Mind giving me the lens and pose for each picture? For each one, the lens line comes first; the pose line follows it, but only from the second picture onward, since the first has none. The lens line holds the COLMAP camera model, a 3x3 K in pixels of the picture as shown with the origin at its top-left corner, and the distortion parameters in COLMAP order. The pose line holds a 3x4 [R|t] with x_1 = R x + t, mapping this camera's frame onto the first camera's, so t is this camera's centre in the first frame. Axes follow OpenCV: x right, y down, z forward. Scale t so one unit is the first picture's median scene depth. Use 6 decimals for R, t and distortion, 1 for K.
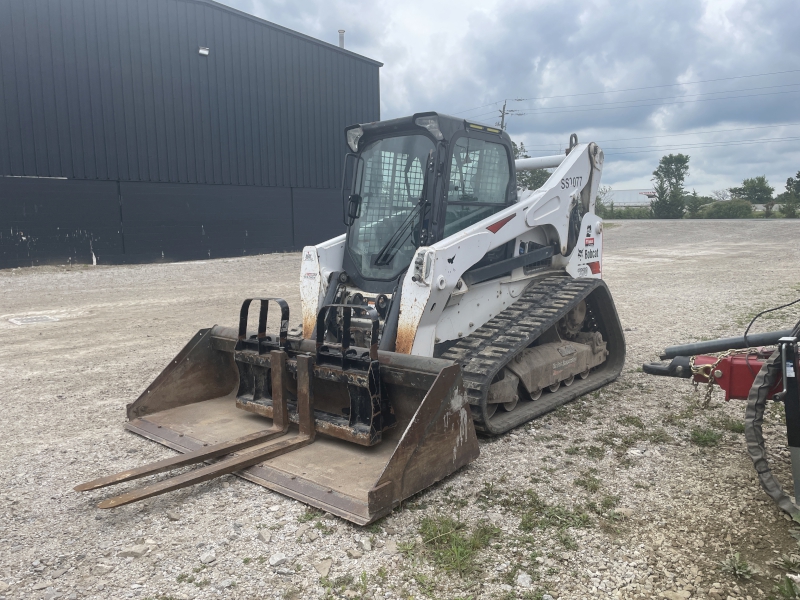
lens RADIAL K [[627.2, 0, 400.0], [0, 627.2, 300.0], [0, 0, 1]] dist [0.081220, -0.123111]
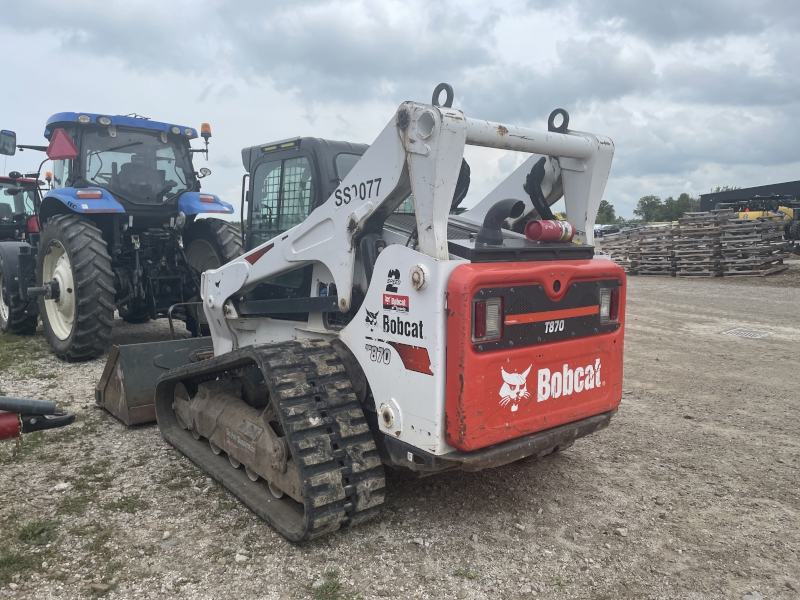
lens RADIAL K [[624.4, 0, 398.3], [0, 624.4, 311.9], [0, 0, 1]] dist [0.082615, -0.124781]
pose [[-0.191827, 0.118523, -0.974246, 0.817474], [-0.131452, 0.980634, 0.145182, -0.162593], [0.972586, 0.155916, -0.172532, 1.123159]]
